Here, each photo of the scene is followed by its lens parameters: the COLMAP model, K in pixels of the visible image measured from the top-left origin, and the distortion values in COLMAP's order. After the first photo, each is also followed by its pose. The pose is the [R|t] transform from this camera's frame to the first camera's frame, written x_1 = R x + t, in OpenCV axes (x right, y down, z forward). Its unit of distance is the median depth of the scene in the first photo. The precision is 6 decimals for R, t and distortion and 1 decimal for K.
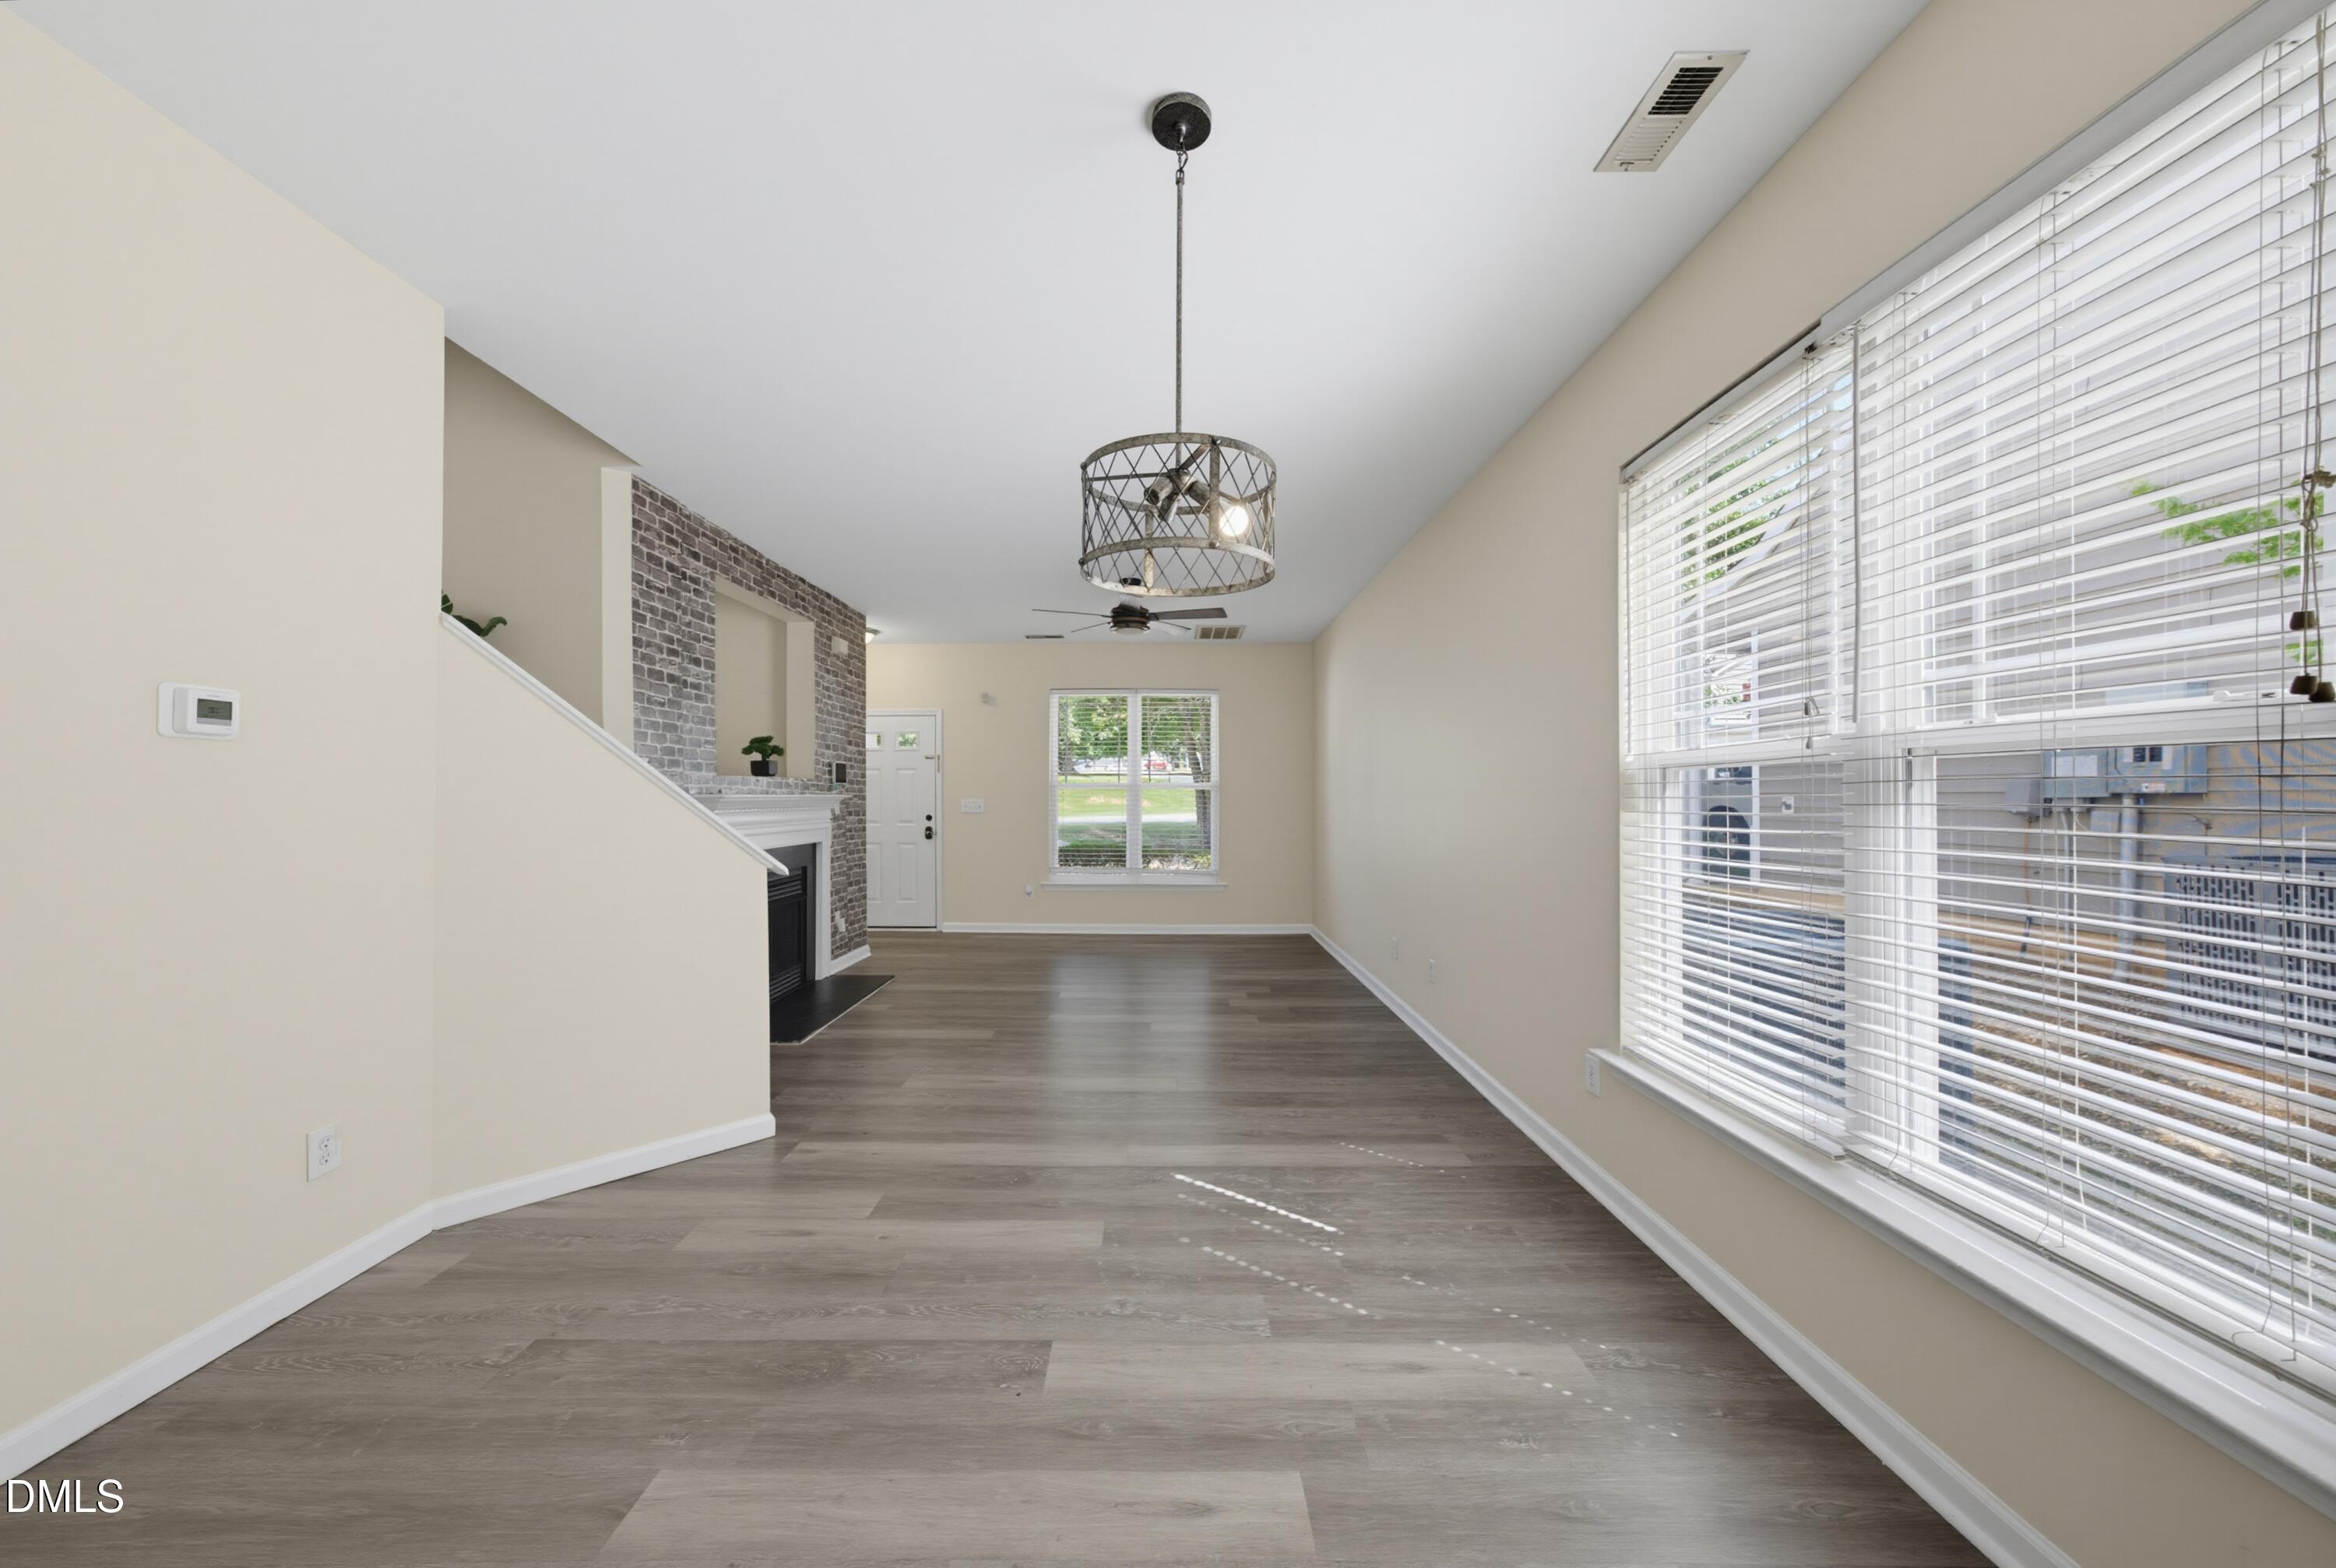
lens RADIAL K [[804.8, 0, 1174.9], [0, 804.8, 797.3], [0, 0, 1]] dist [-0.000425, 0.000023]
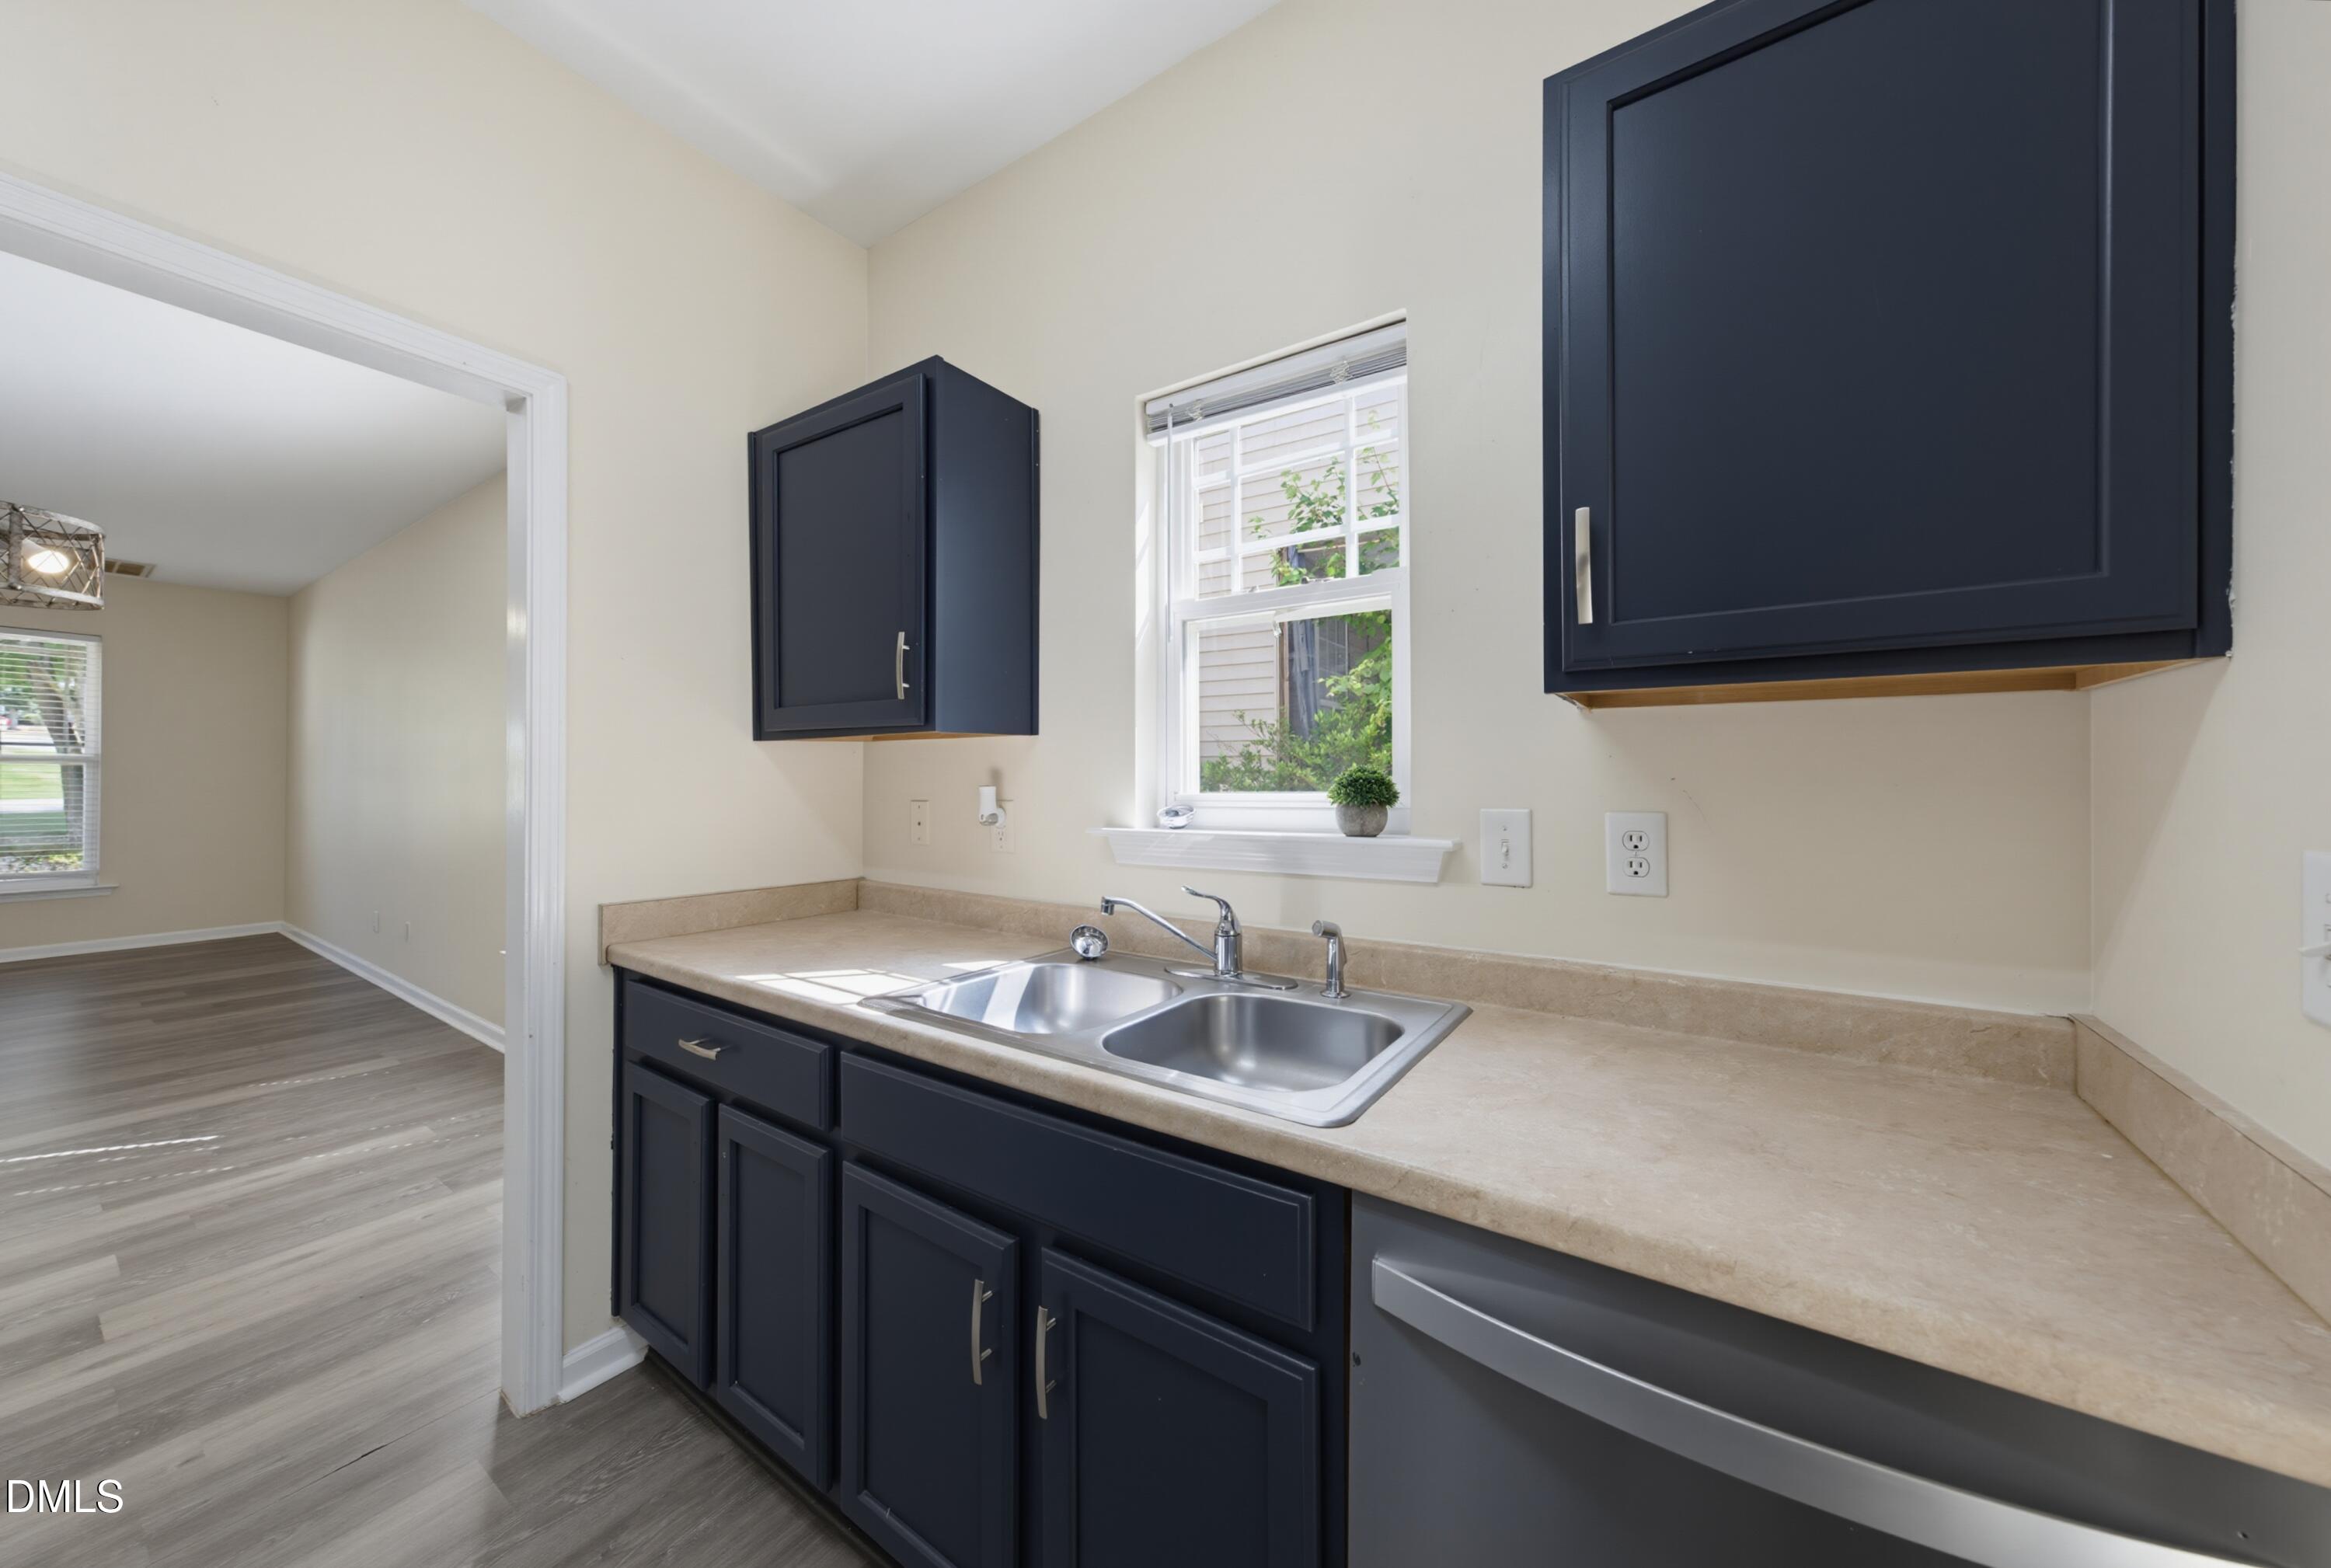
lens RADIAL K [[813.4, 0, 1177.9], [0, 813.4, 767.5], [0, 0, 1]] dist [-0.024818, 0.014526]
pose [[0.574009, 0.014679, 0.818717, 0.015570], [-0.005123, 0.999884, -0.014335, 0.001421], [-0.818833, 0.004034, 0.574018, -0.510345]]
